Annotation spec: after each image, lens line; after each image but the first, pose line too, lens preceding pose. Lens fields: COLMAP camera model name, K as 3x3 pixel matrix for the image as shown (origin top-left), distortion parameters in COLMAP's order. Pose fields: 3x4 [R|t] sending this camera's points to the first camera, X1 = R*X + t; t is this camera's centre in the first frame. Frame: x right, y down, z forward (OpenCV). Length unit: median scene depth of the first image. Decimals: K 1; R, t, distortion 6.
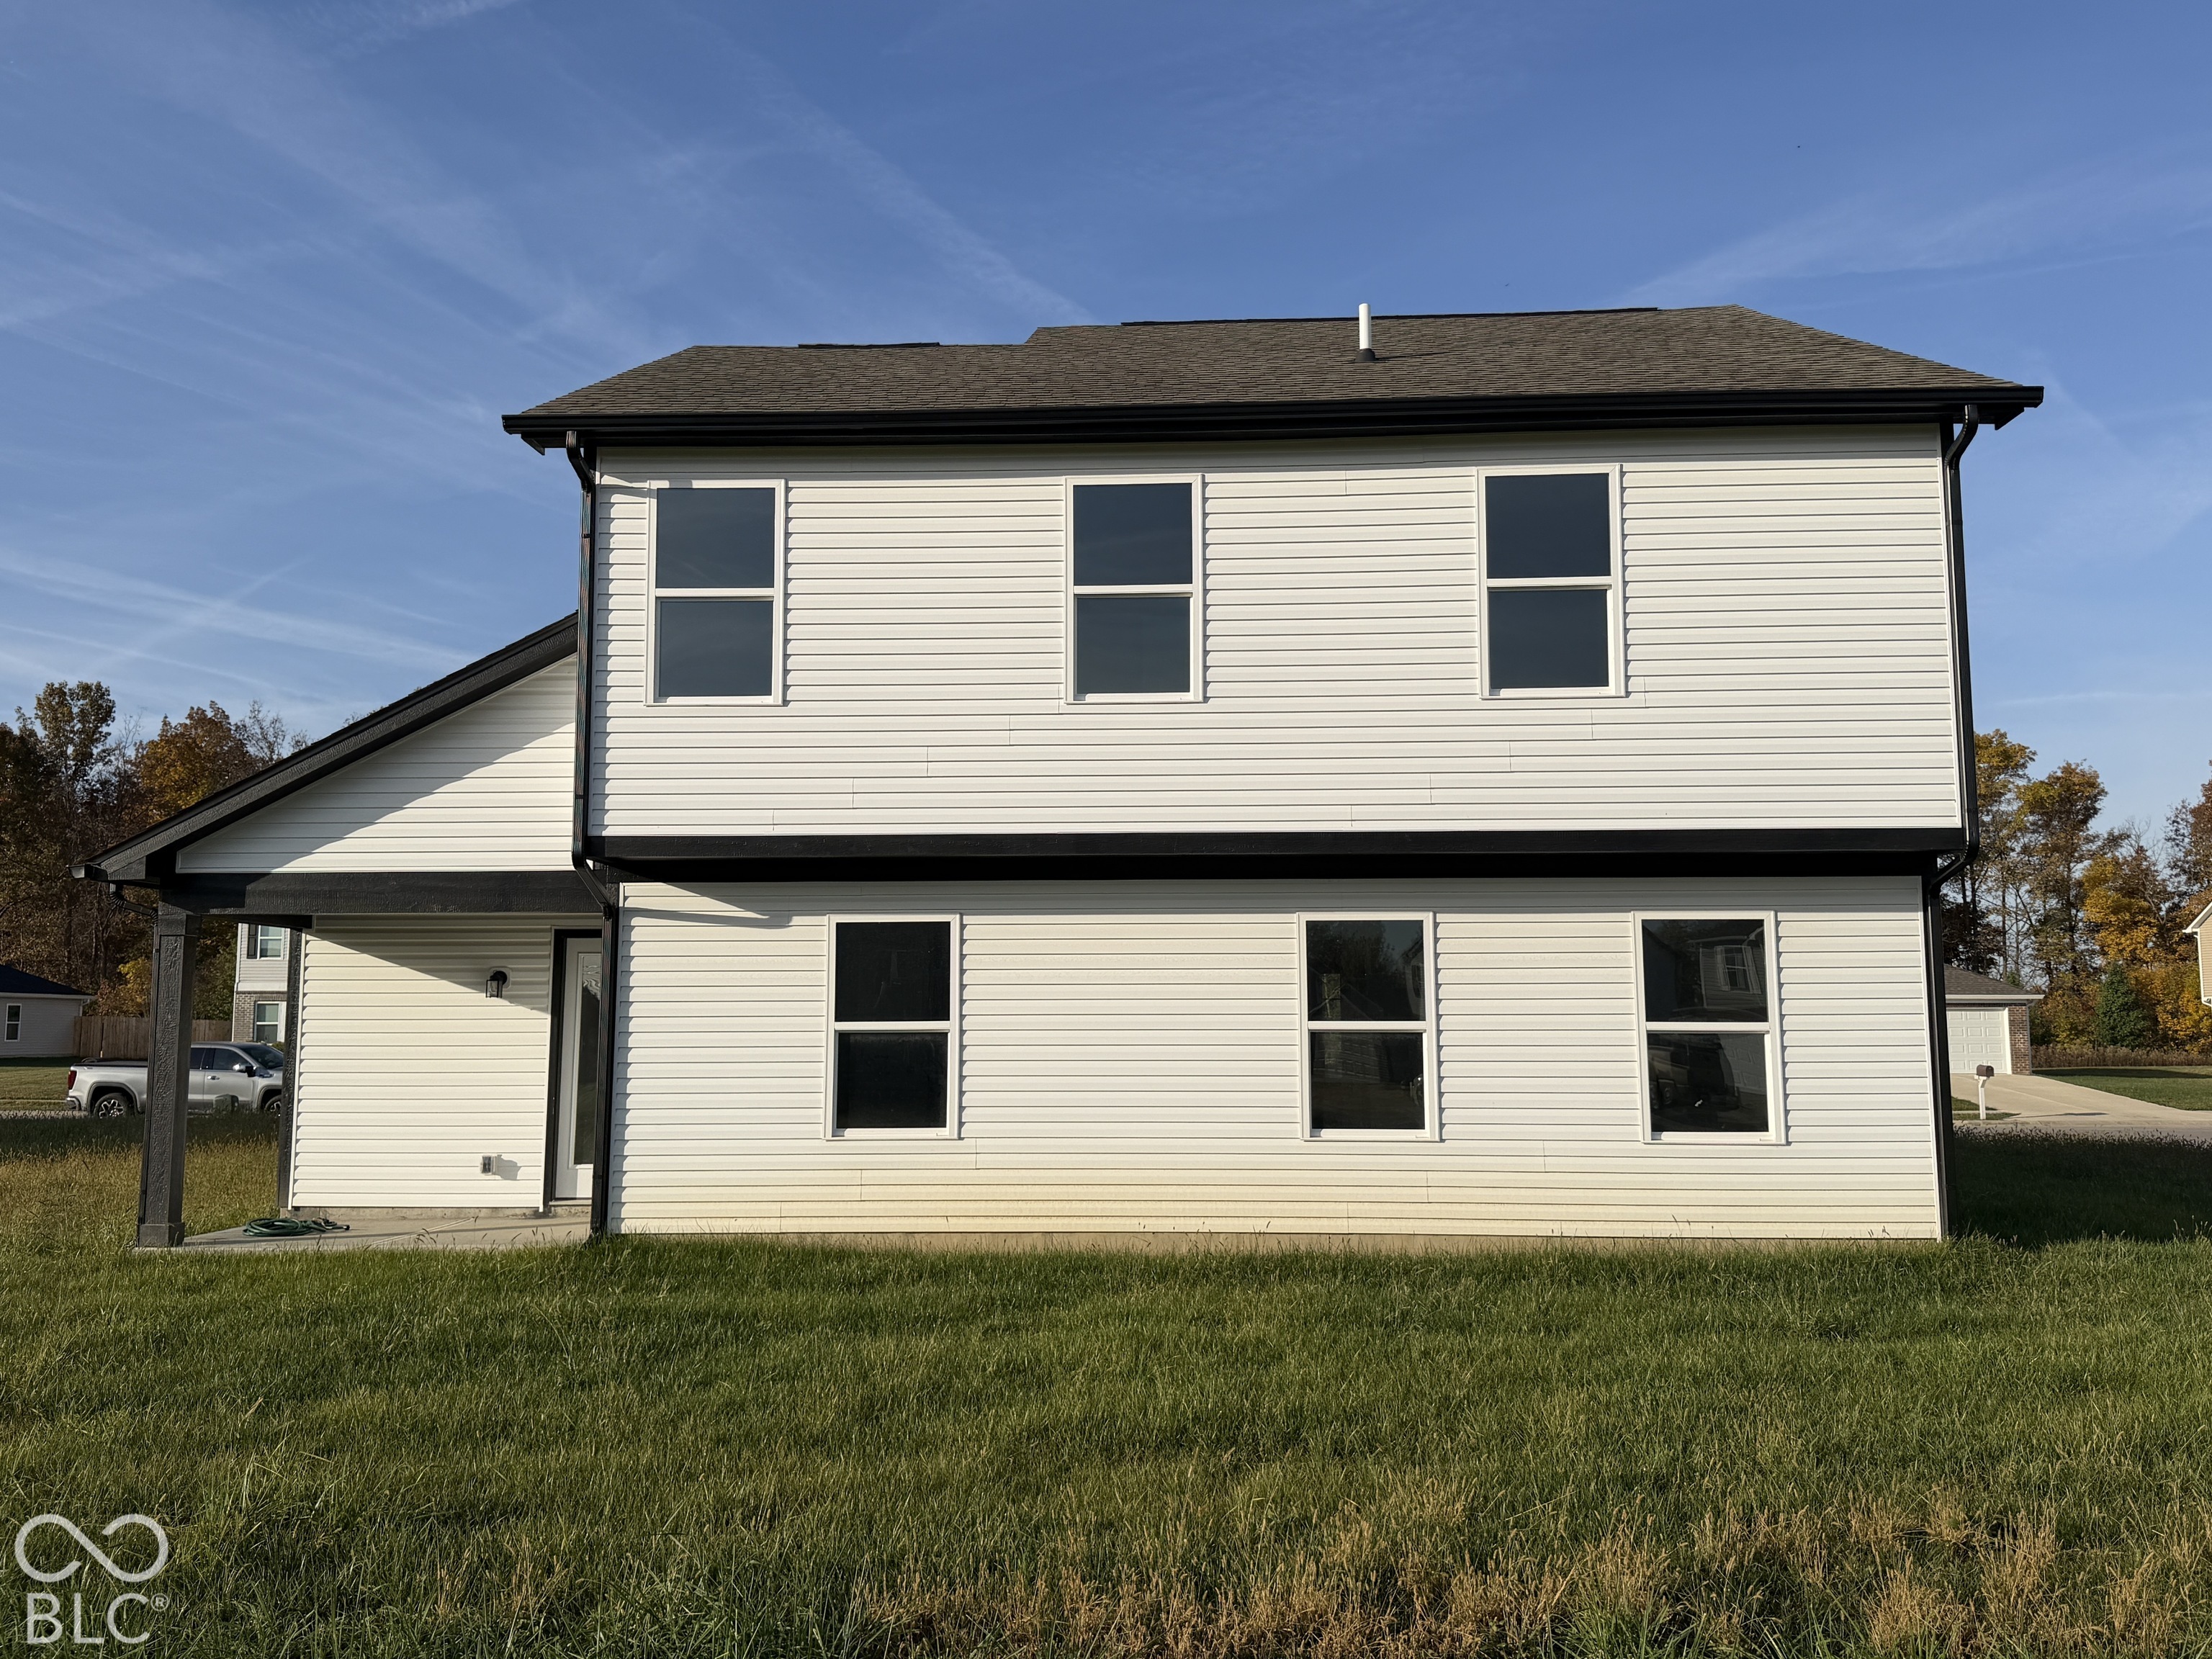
lens RADIAL K [[1807.0, 0, 1095.7], [0, 1807.0, 830.2], [0, 0, 1]] dist [0.119471, -0.006211]
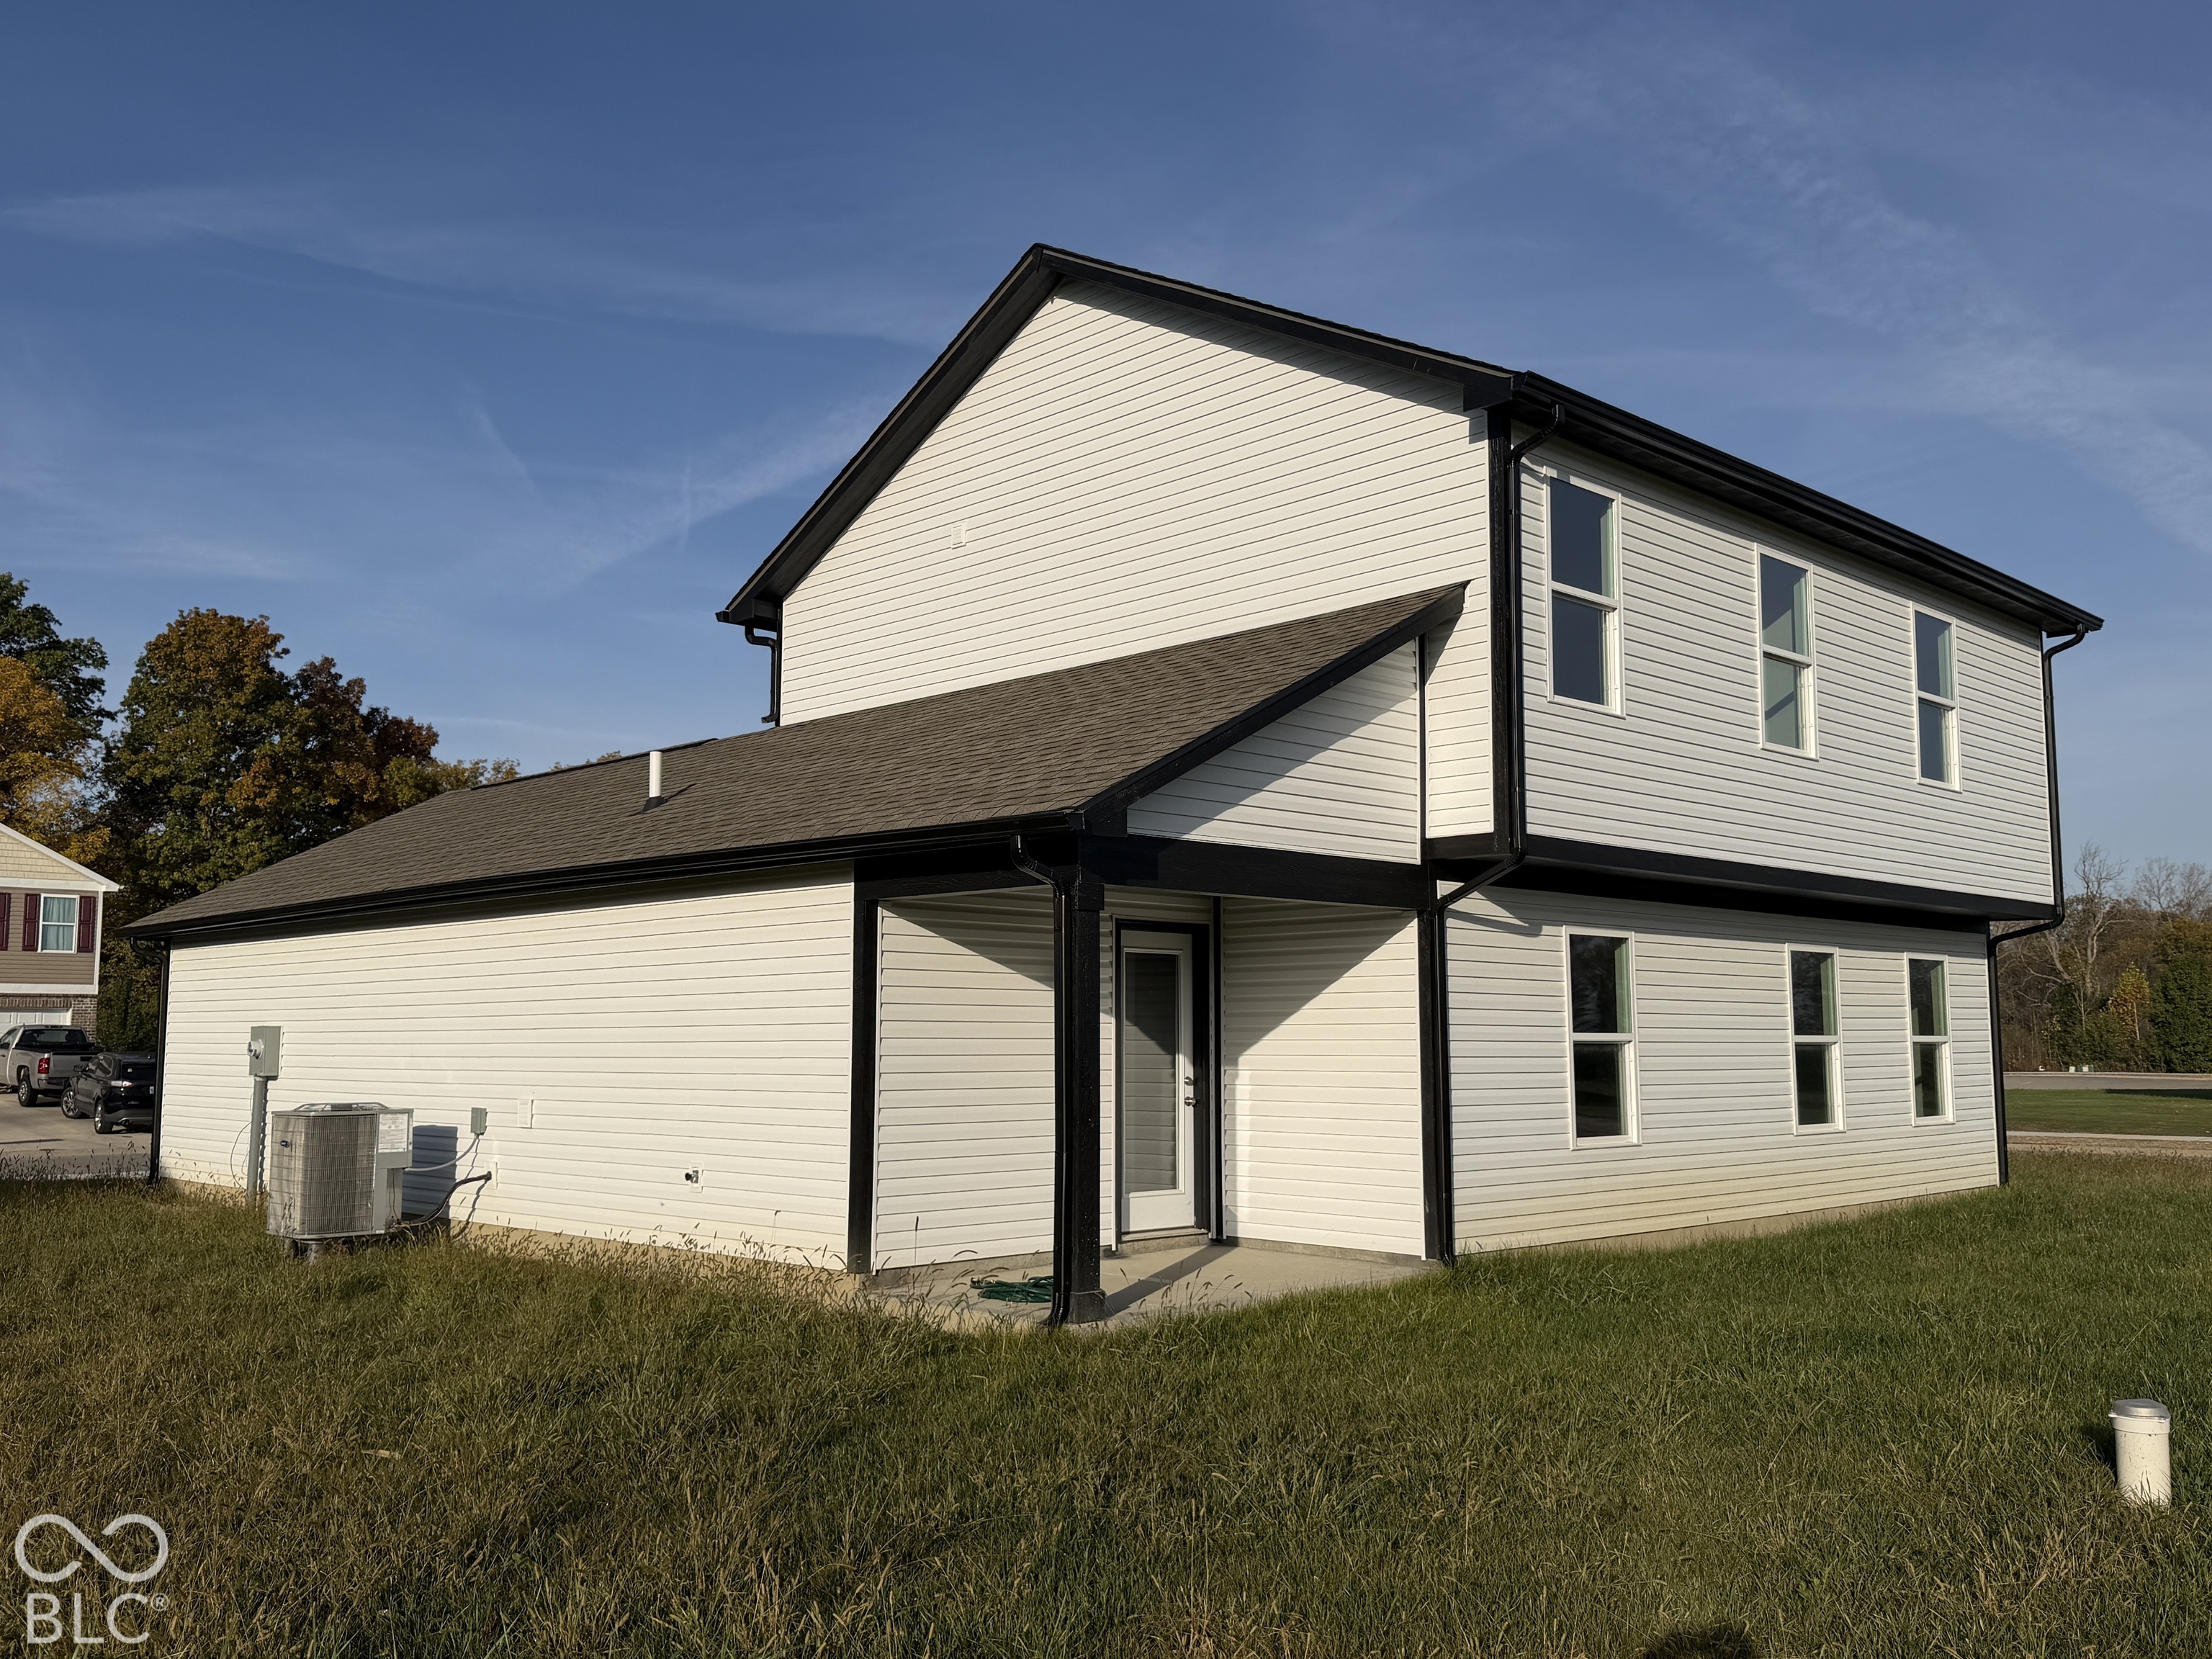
lens RADIAL K [[1842.2, 0, 1113.6], [0, 1842.2, 836.4], [0, 0, 1]] dist [0.259460, -0.529141]
pose [[0.678917, 0.081290, 0.729701, -1.097587], [-0.076656, 0.996268, -0.039665, 0.058893], [-0.730202, -0.029007, 0.682615, 0.483663]]
